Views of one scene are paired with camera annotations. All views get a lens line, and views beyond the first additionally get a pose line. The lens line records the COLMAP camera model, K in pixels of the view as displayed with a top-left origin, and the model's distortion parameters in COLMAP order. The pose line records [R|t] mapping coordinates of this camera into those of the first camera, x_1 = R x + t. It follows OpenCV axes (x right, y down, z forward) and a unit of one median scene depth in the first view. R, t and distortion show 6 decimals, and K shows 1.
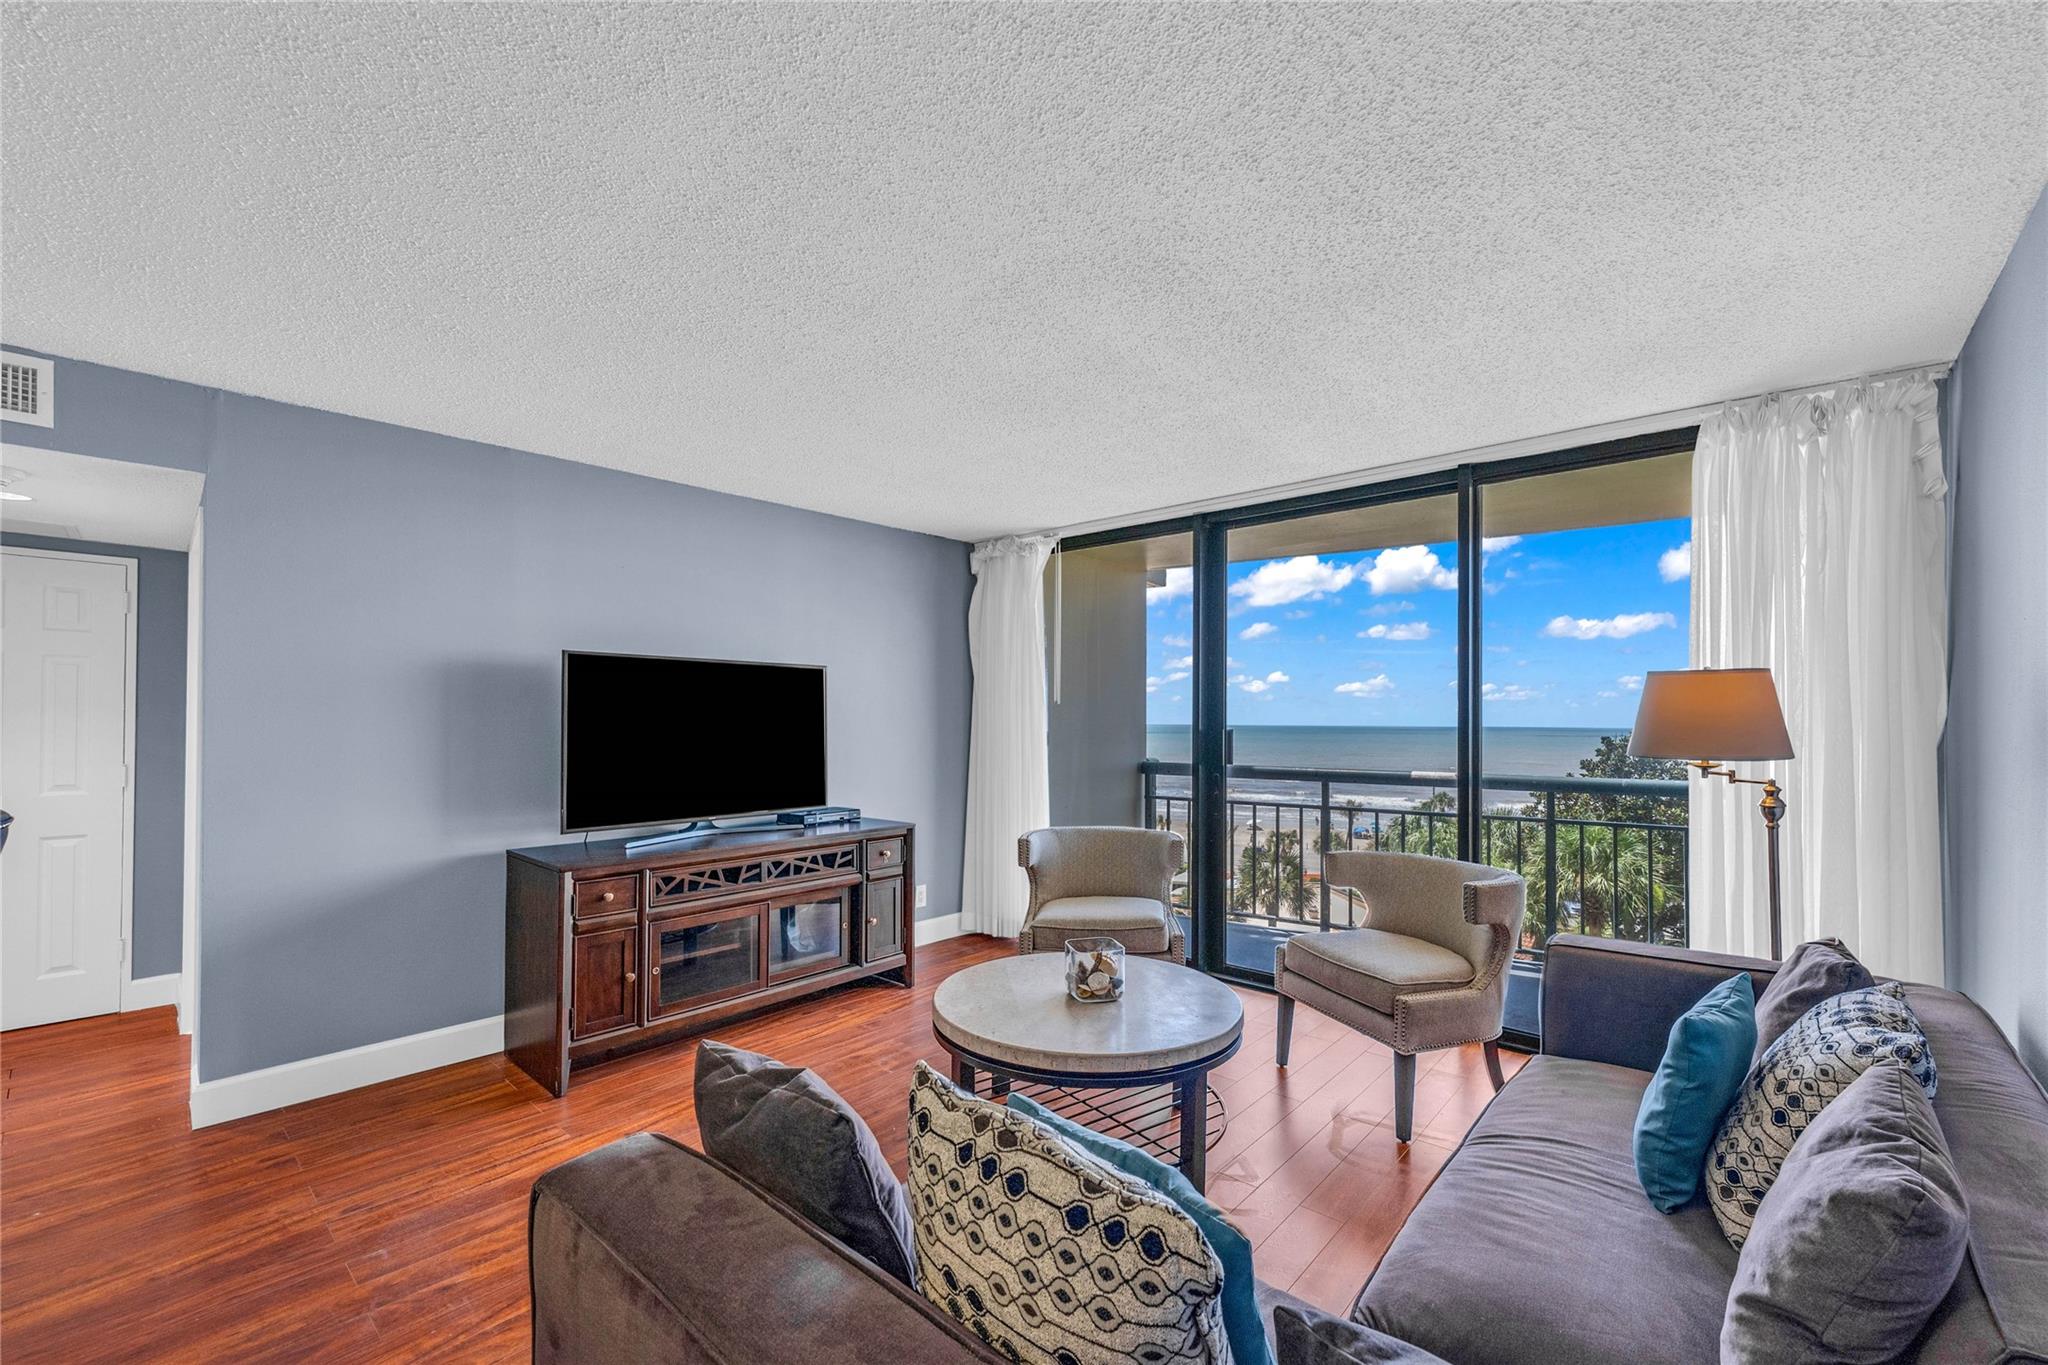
lens RADIAL K [[874.0, 0, 1034.1], [0, 874.0, 717.3], [0, 0, 1]] dist [0.002830, 0.000460]
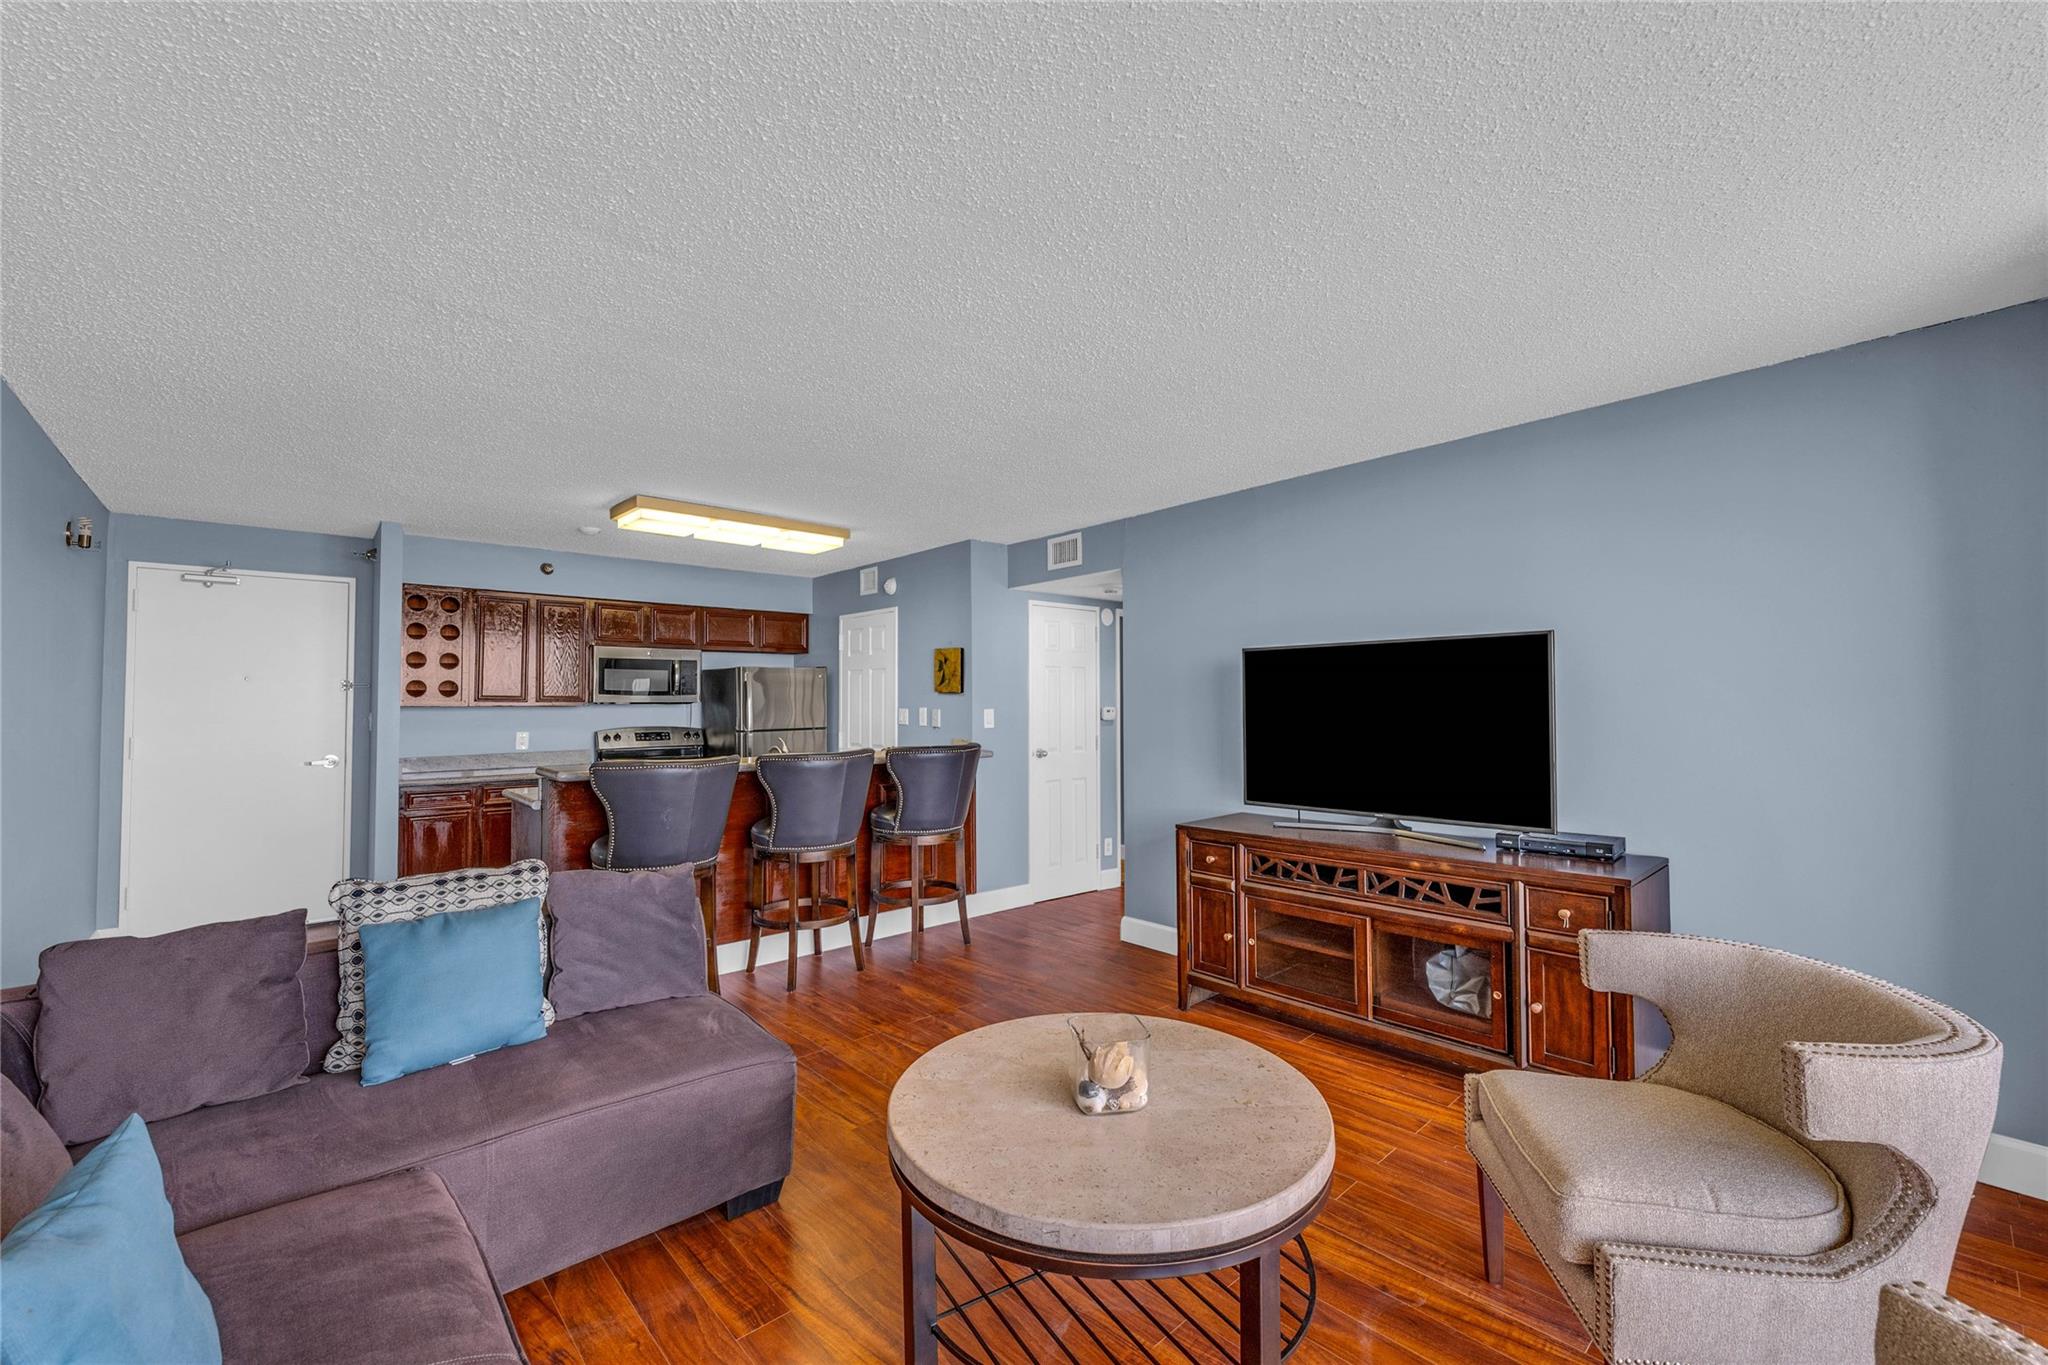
lens RADIAL K [[810.0, 0, 973.7], [0, 810.0, 690.0], [0, 0, 1]] dist [0.000938, 0.000036]
pose [[-0.144728, -0.022932, -0.989206, 0.540877], [0.006057, 0.999692, -0.024061, 0.003447], [0.989453, -0.009474, -0.144544, 0.723565]]
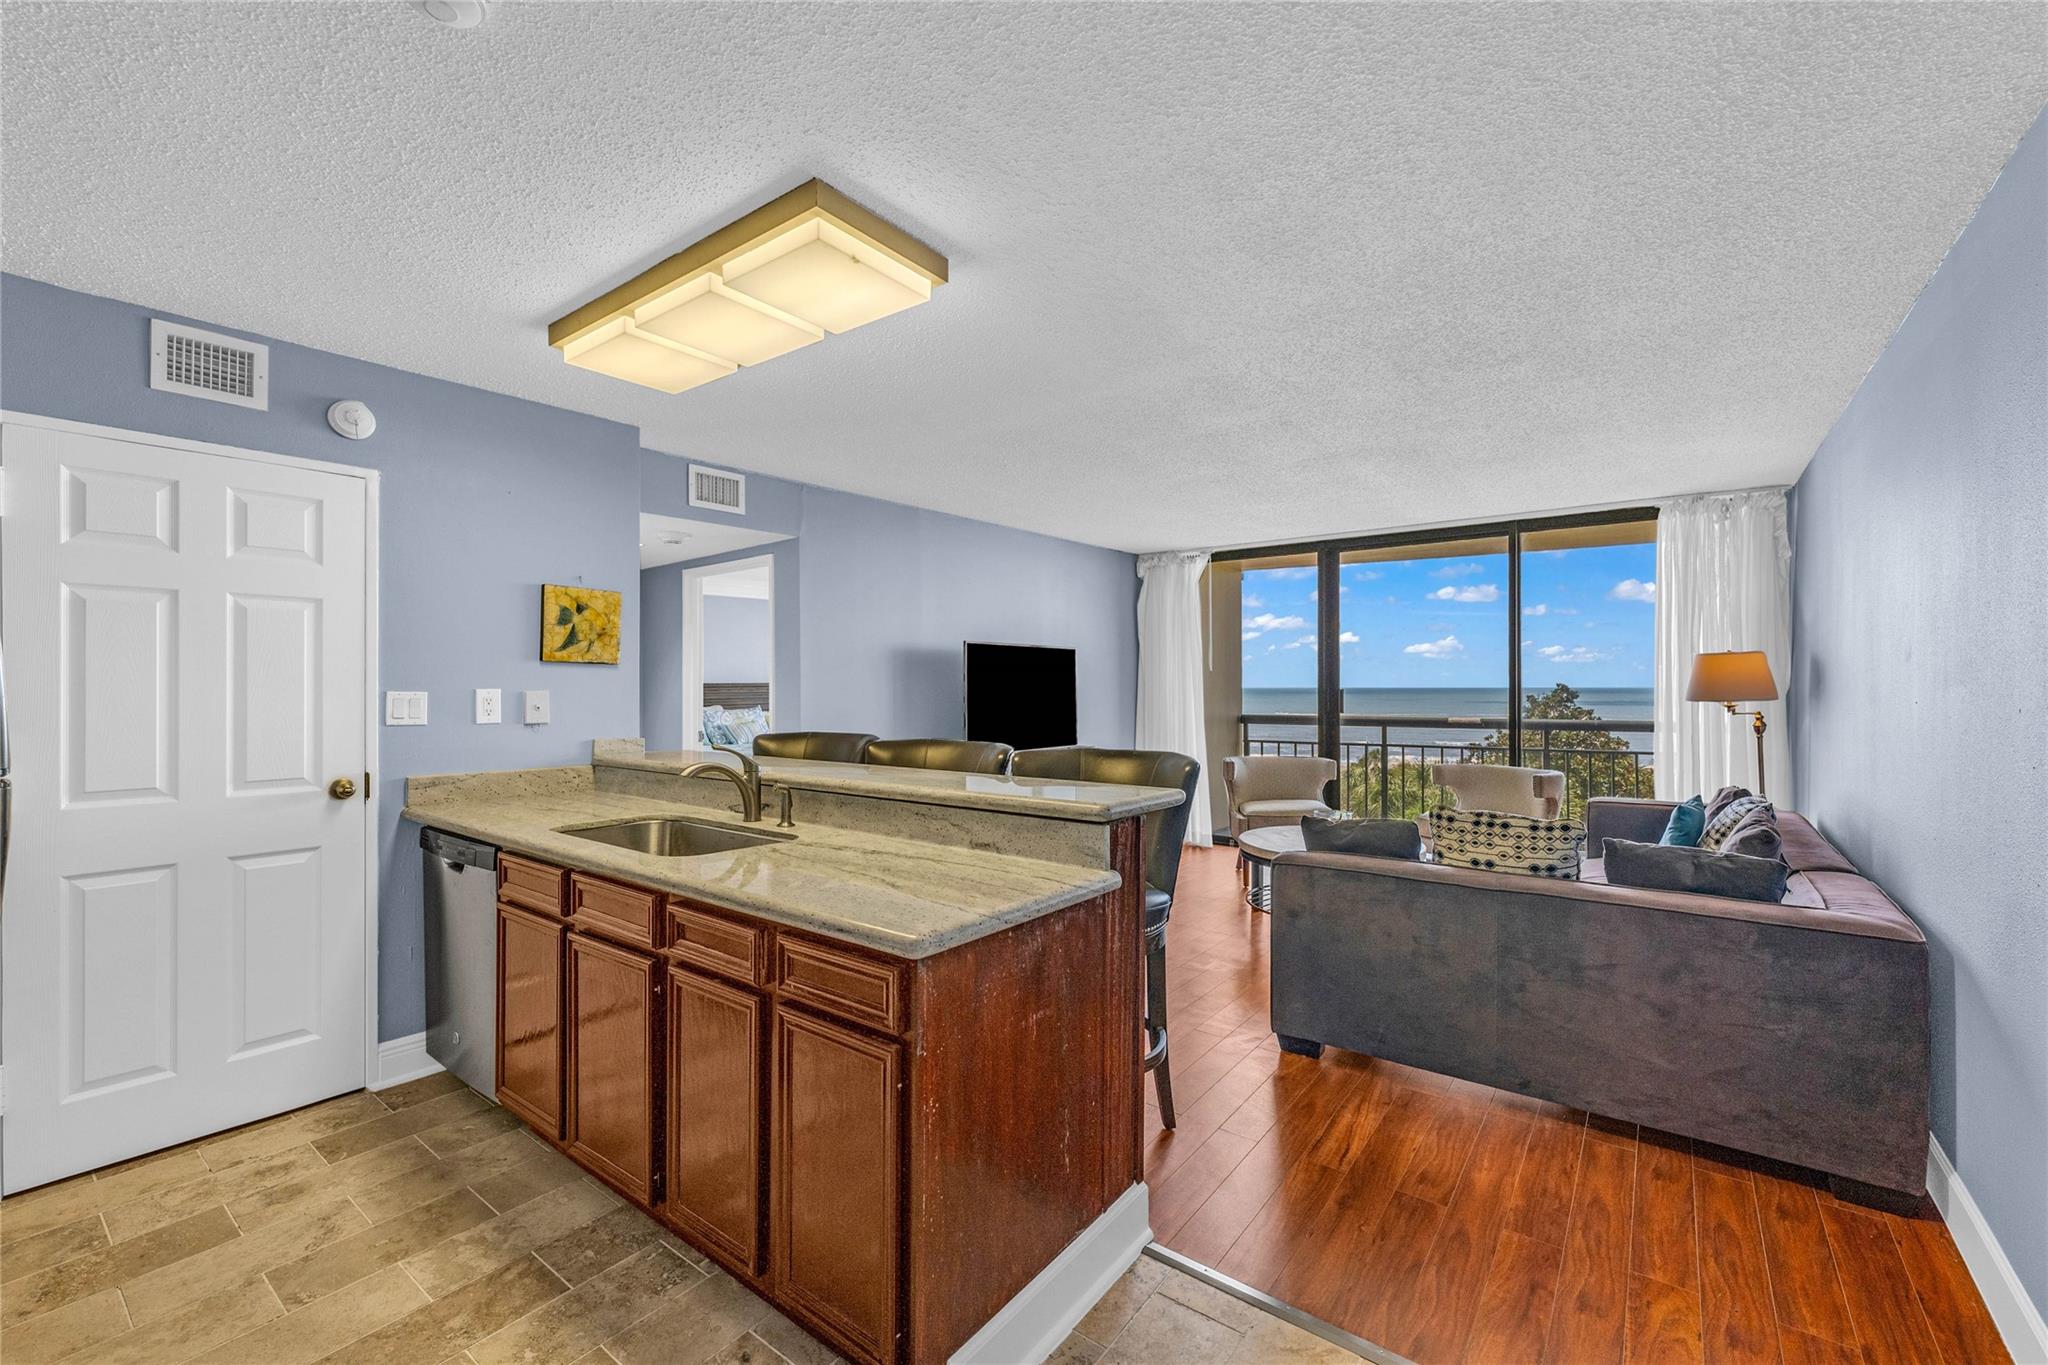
lens RADIAL K [[868.7, 0, 1047.3], [0, 868.7, 685.5], [0, 0, 1]] dist [0.005065, -0.000570]
pose [[0.996805, -0.007440, 0.079526, -0.472194], [0.006990, 0.999958, 0.005935, -0.004939], [-0.079567, -0.005360, 0.996815, -0.500028]]
